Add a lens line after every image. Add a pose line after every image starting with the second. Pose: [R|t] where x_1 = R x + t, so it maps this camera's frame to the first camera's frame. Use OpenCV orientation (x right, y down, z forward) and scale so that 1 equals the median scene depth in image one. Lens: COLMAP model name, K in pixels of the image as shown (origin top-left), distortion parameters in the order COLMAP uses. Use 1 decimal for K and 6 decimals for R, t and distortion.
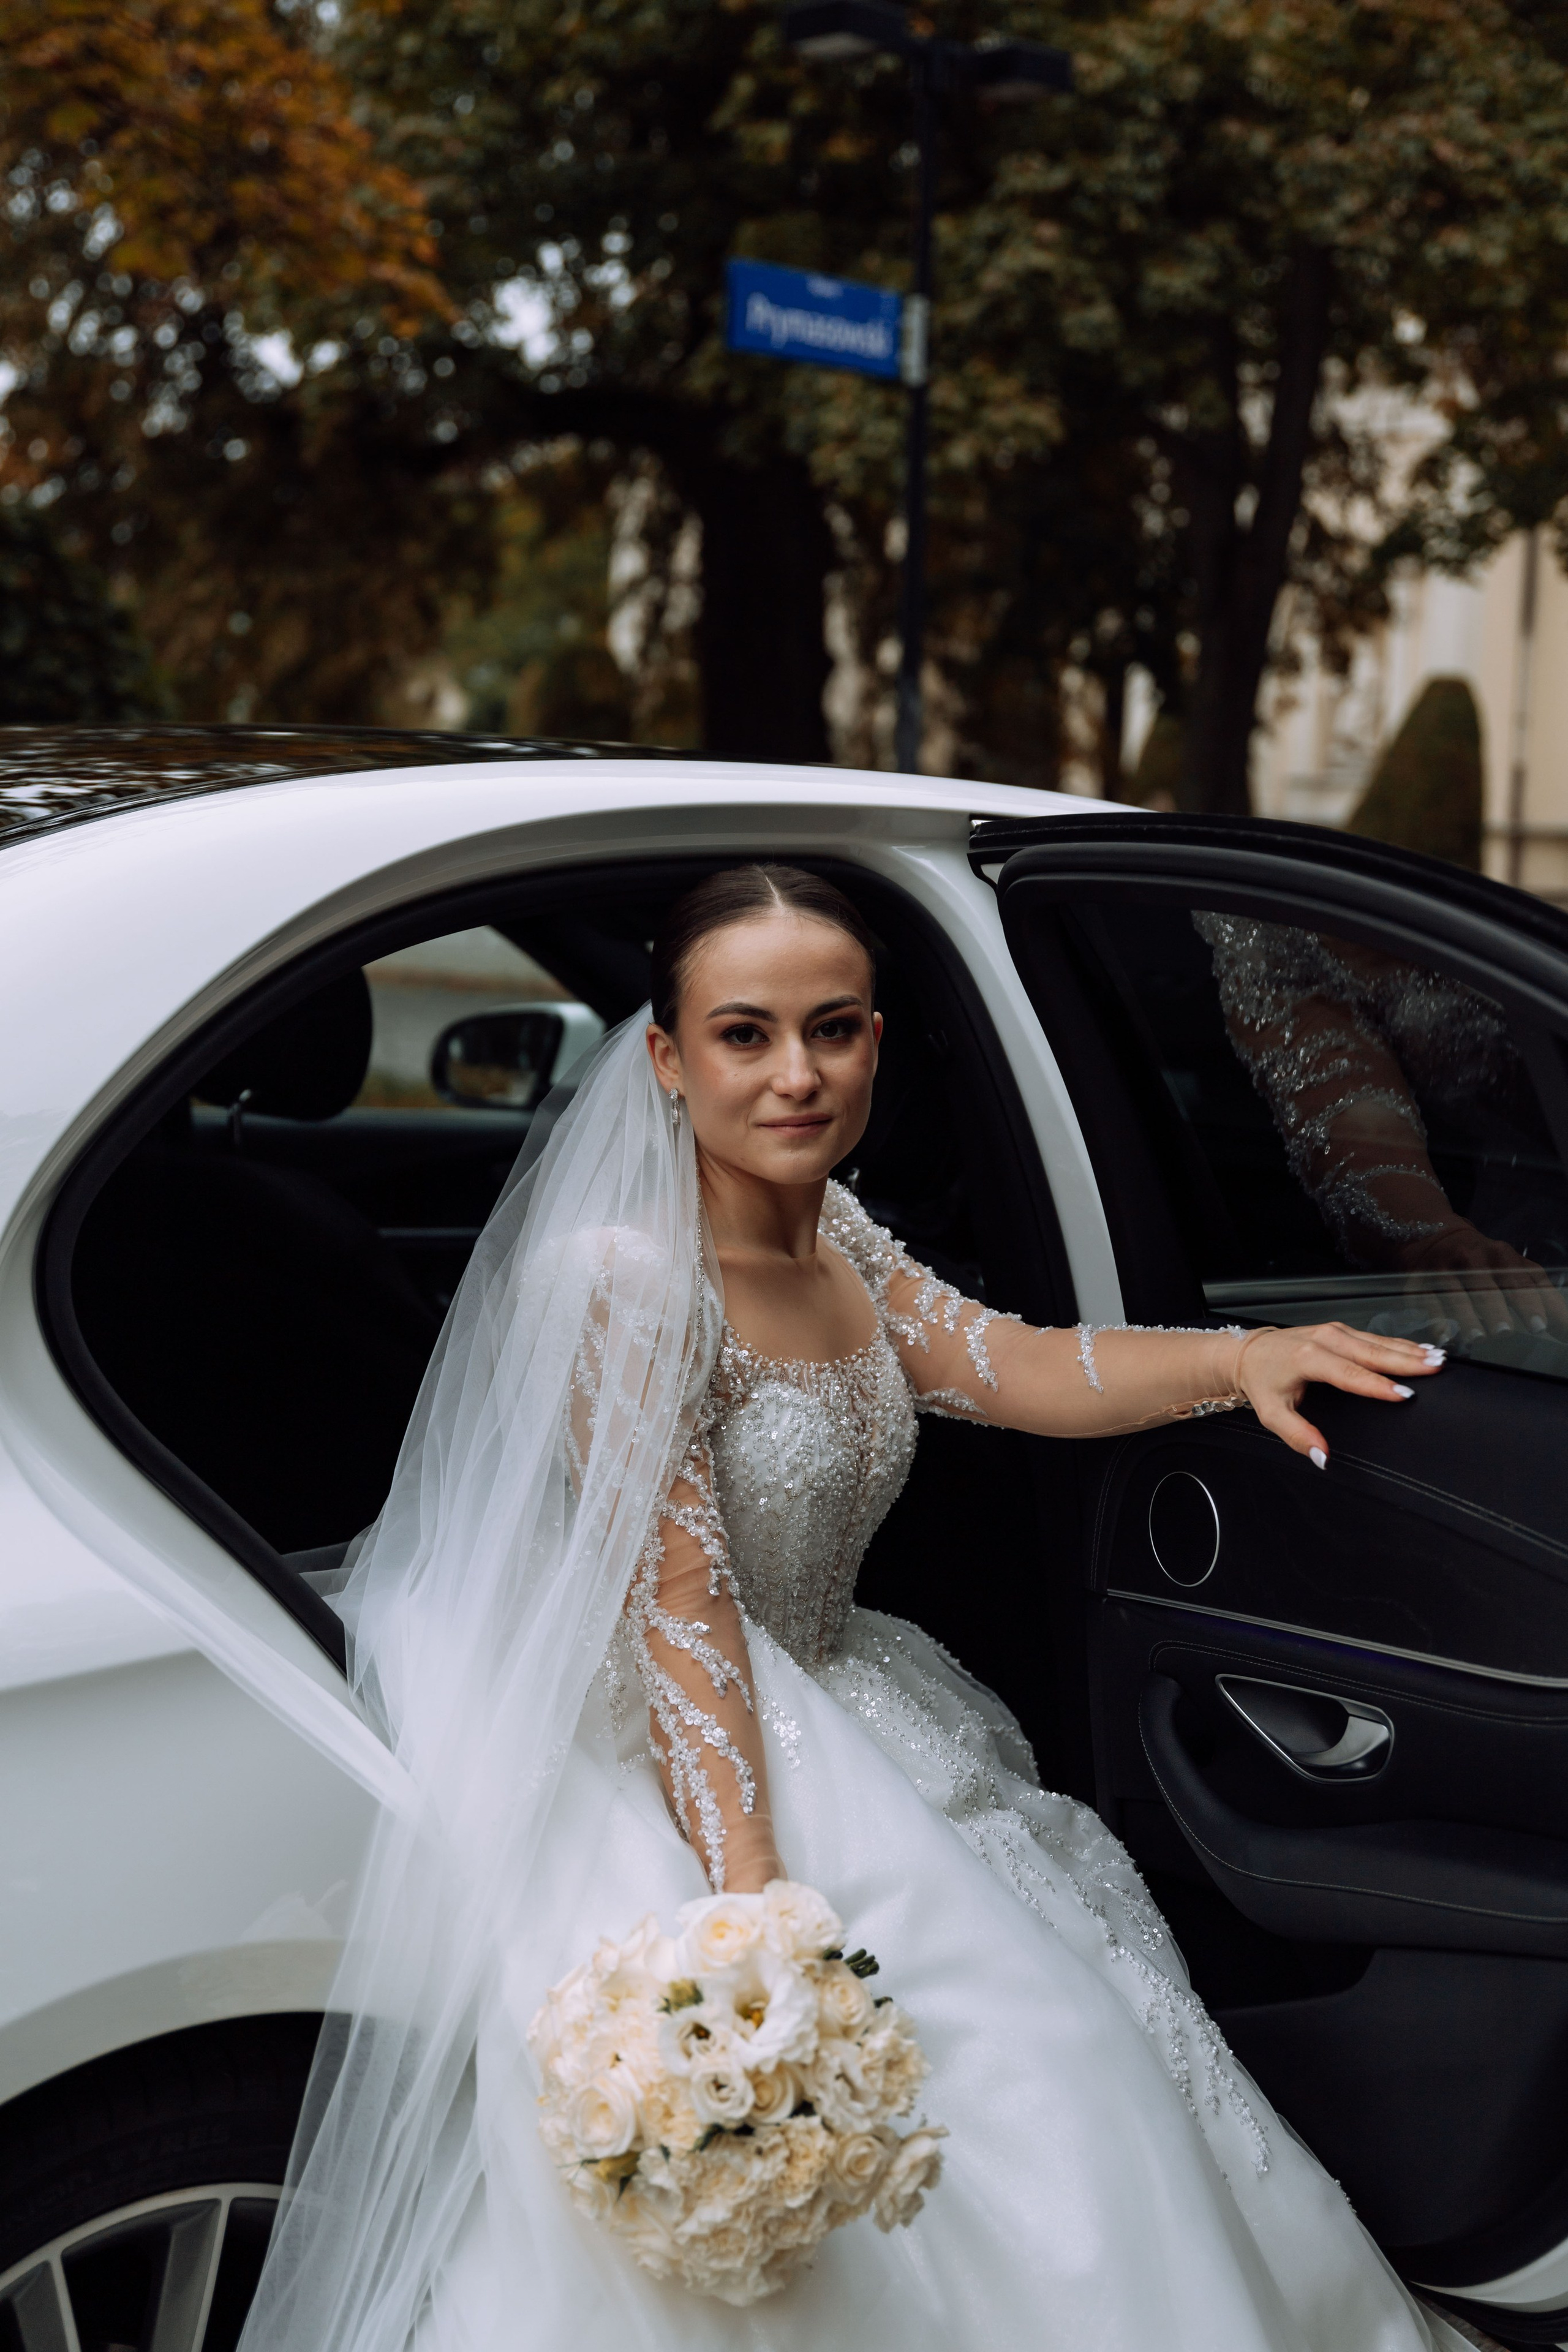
lens RADIAL K [[3216.2, 0, 760.9], [0, 3216.2, 1169.2], [0, 0, 1]] dist [0.024819, 0.000000]
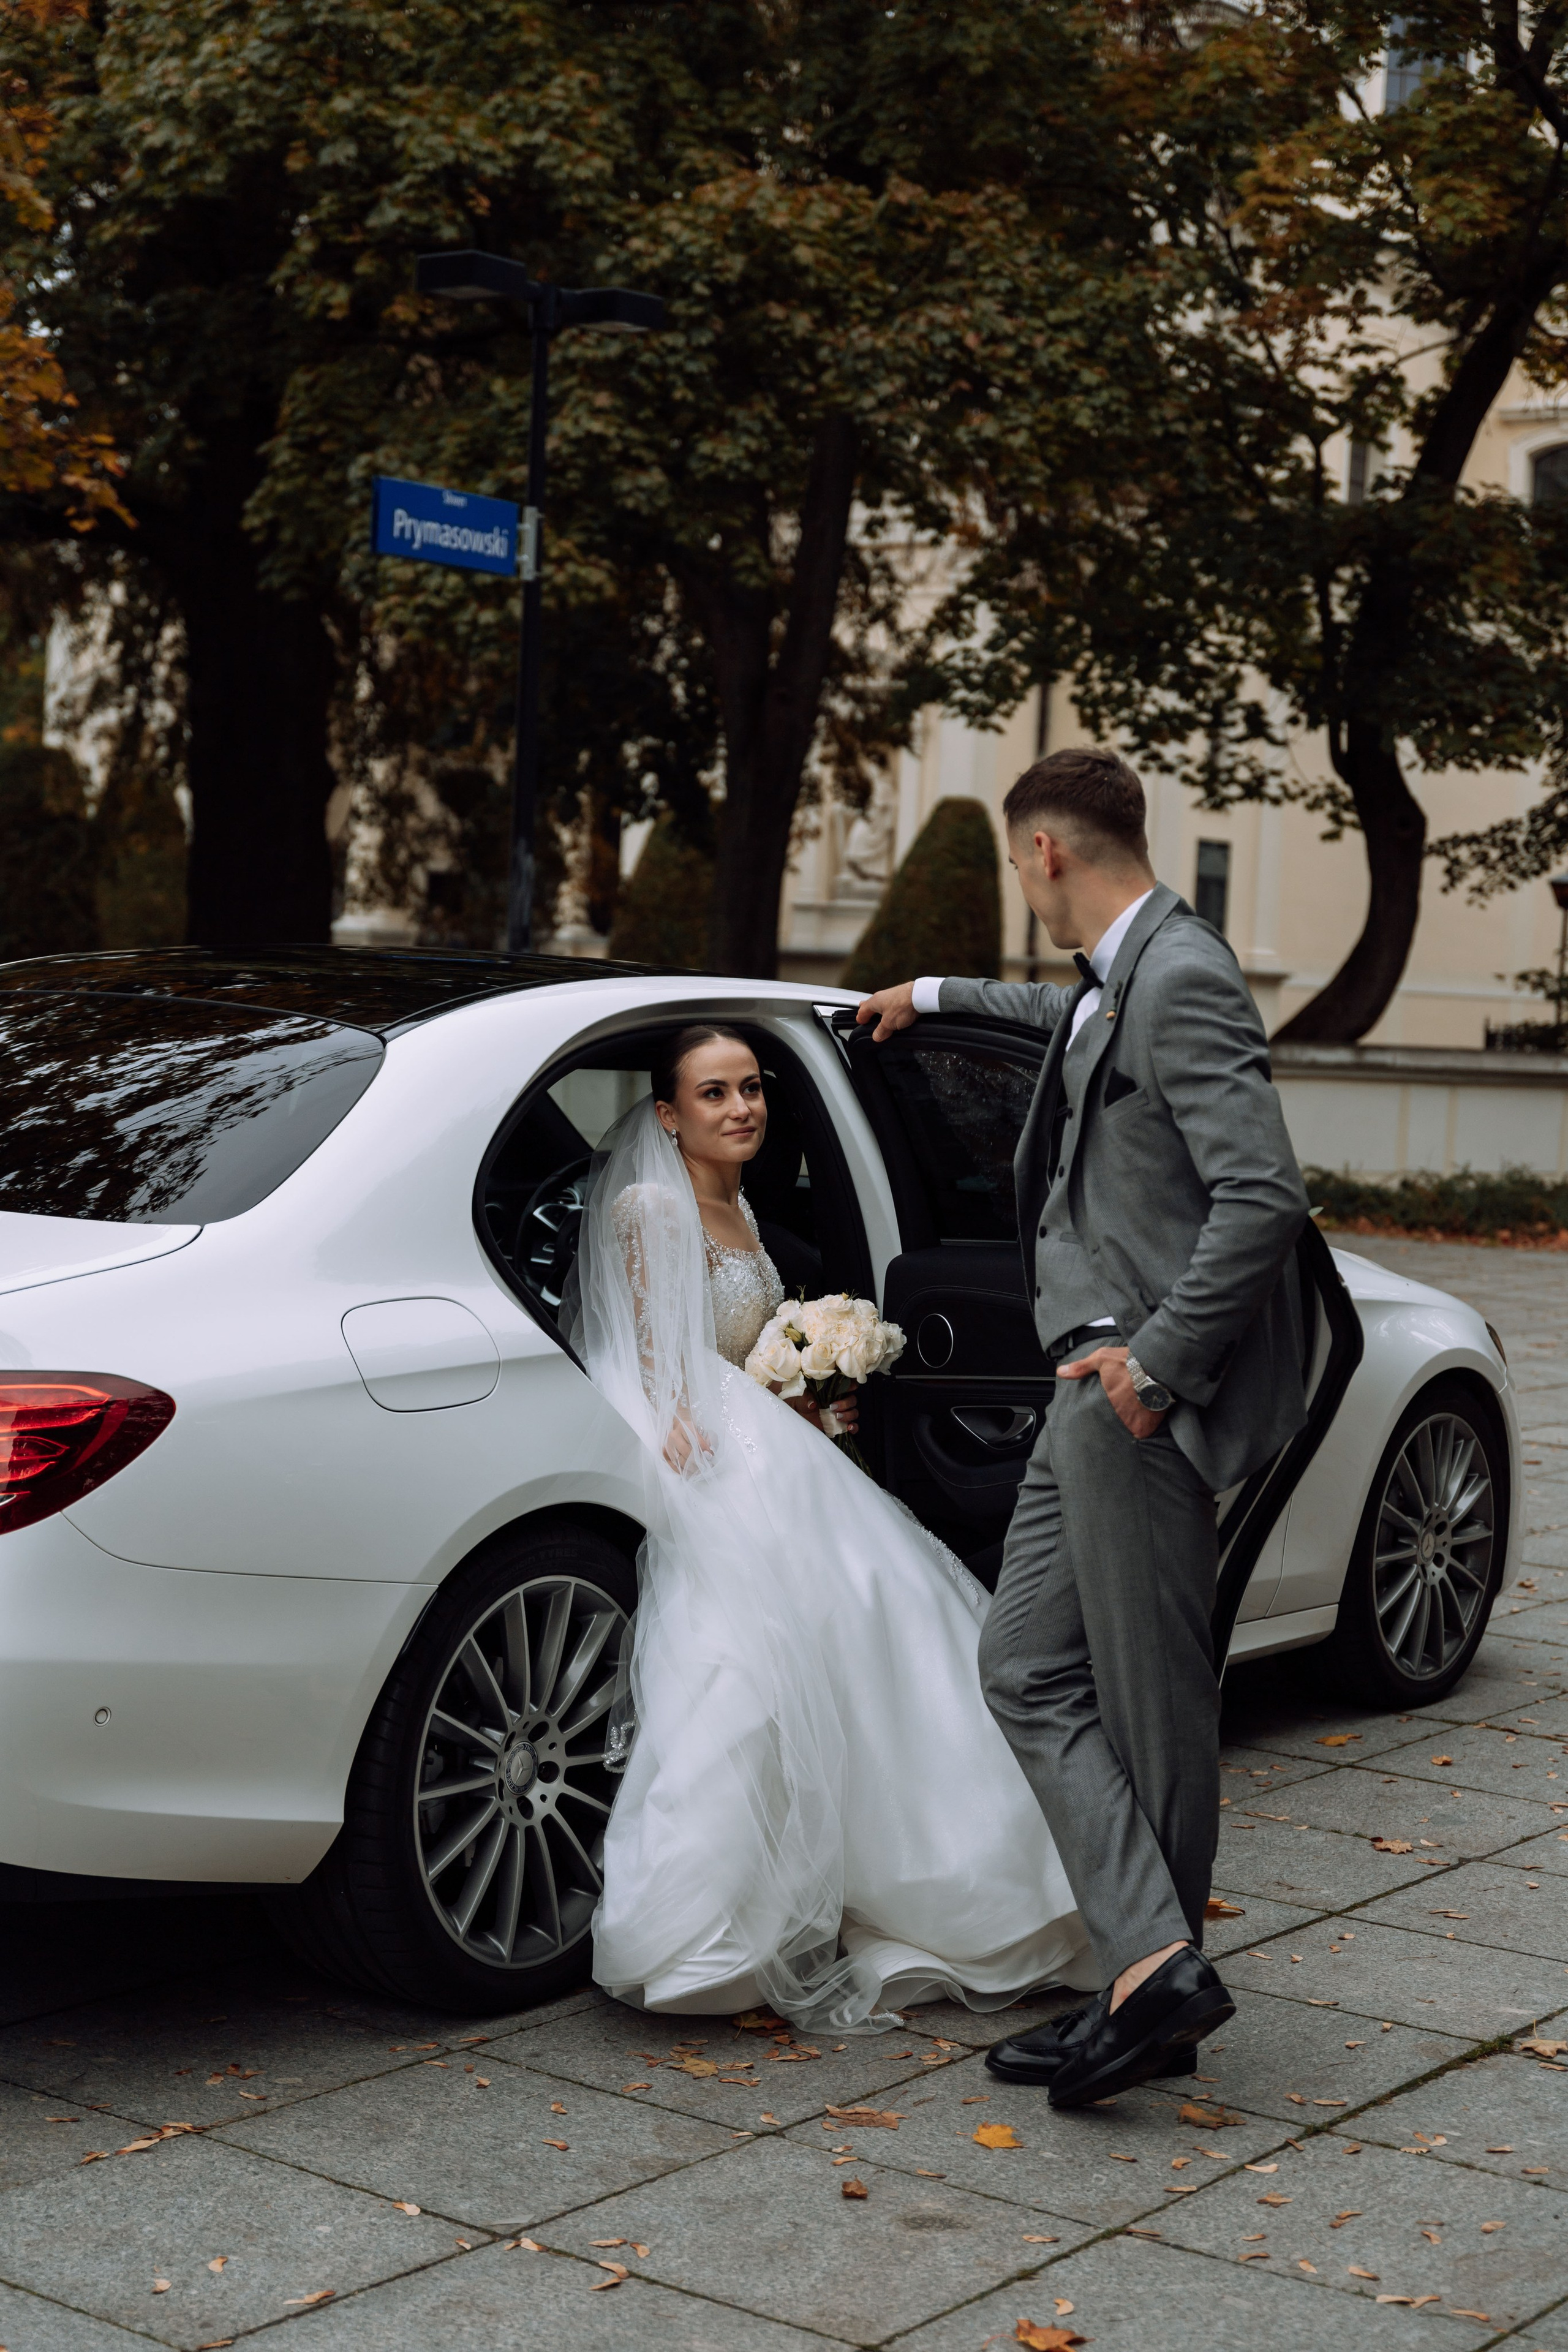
lens RADIAL K [[3725.1, 0, 768.4], [0, 3725.1, 1220.0], [0, 0, 1]] dist [-0.019958, 0.000000]
pose [[0.987161, 0.001068, 0.159724, -0.051741], [0.004150, 0.999468, -0.032336, 0.015342], [-0.159673, 0.032583, 0.986632, -0.197125]]
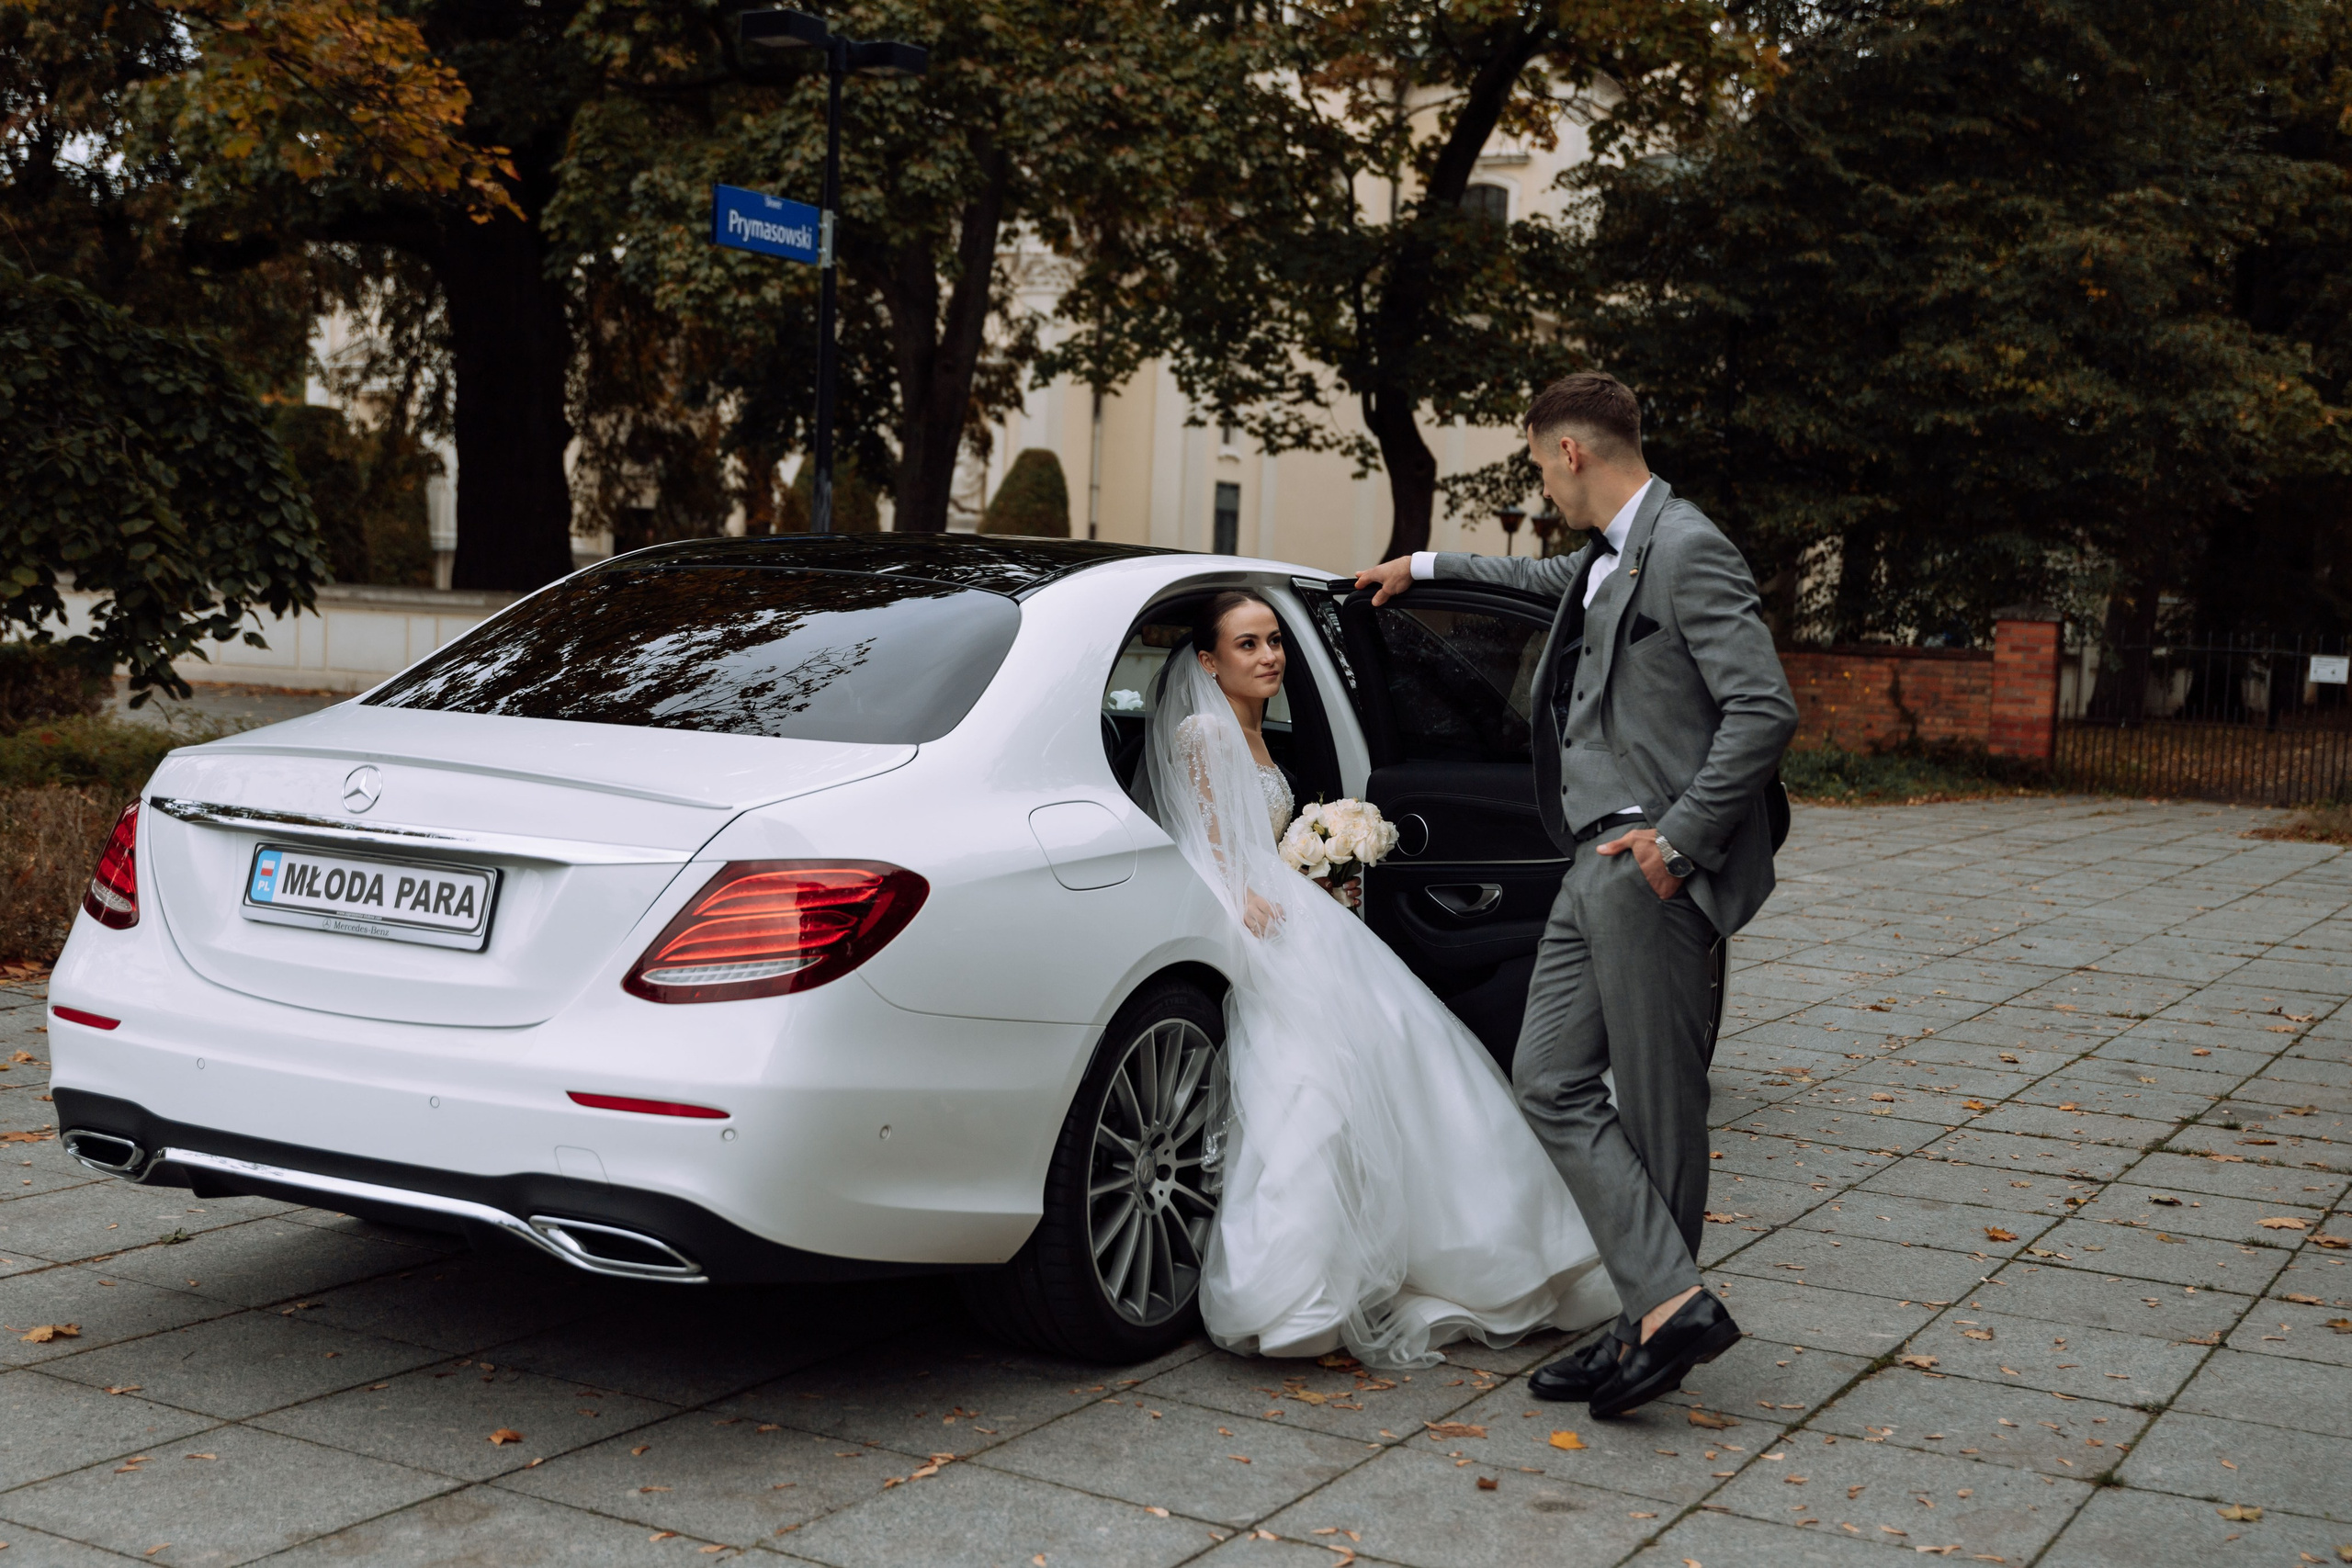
lens RADIAL K [[2851.4, 0, 1181.1], [0, 2851.4, 791.2], [0, 0, 1]] dist [-0.006139, 0.000000]
pose [[0.962085, -0.011257, 0.272516, -0.100676], [0.019056, 0.999481, -0.025989, 0.018567], [-0.272082, 0.030197, 0.961800, -0.180168]]
